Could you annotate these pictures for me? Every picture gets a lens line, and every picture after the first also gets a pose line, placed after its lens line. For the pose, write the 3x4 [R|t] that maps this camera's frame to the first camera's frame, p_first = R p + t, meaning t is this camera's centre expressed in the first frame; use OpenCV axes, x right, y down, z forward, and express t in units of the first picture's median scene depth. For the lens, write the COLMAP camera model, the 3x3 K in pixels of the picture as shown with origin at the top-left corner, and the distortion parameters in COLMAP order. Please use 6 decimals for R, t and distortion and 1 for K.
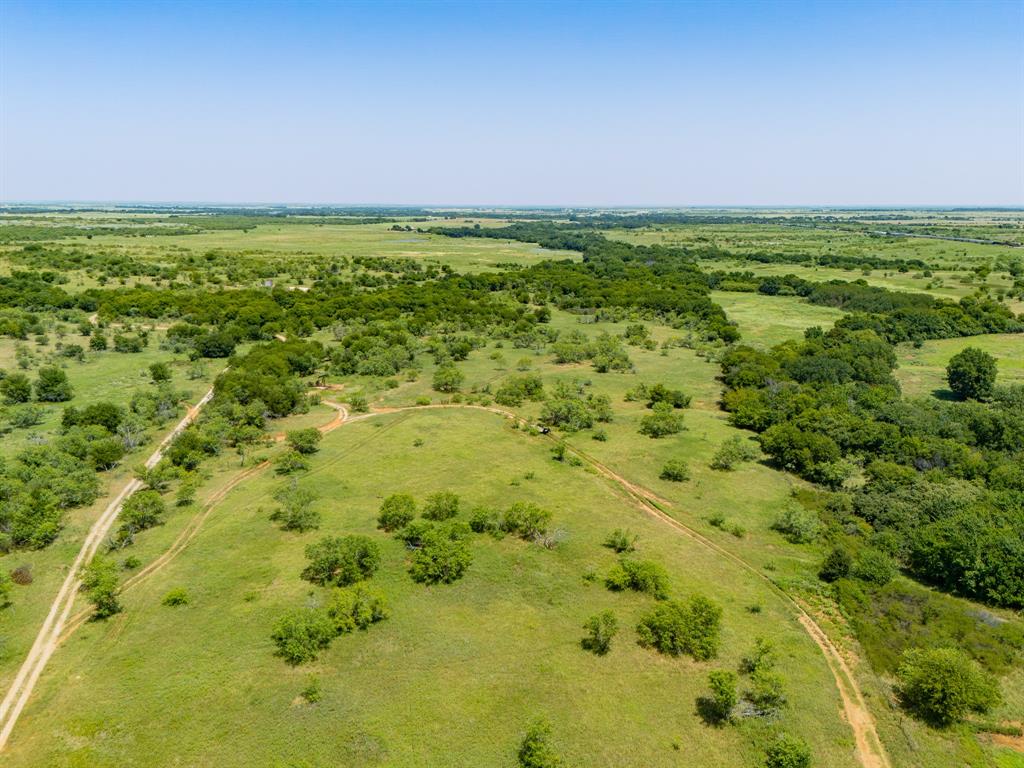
lens RADIAL K [[760.7, 0, 511.8], [0, 760.7, 387.0], [0, 0, 1]] dist [0.066617, -0.065036]
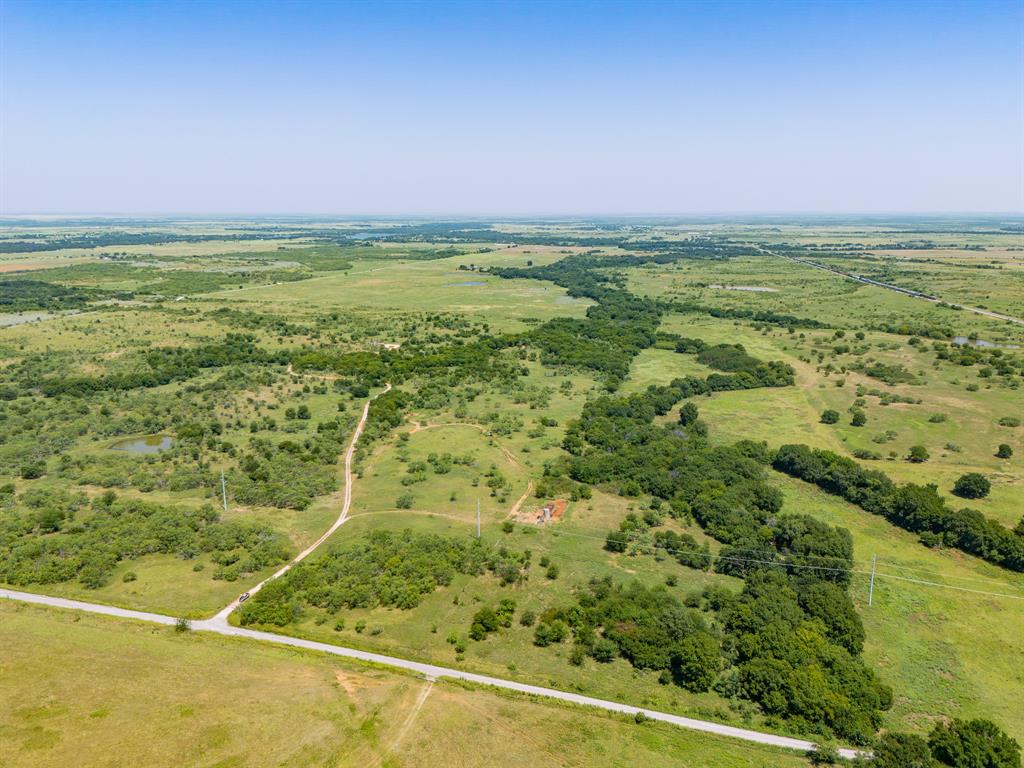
lens RADIAL K [[760.7, 0, 512.6], [0, 760.7, 382.2], [0, 0, 1]] dist [0.066617, -0.065036]
pose [[0.995406, 0.014633, -0.094620, 0.249710], [-0.015477, 0.999847, -0.008186, -0.072109], [0.094485, 0.009613, 0.995480, -1.128145]]
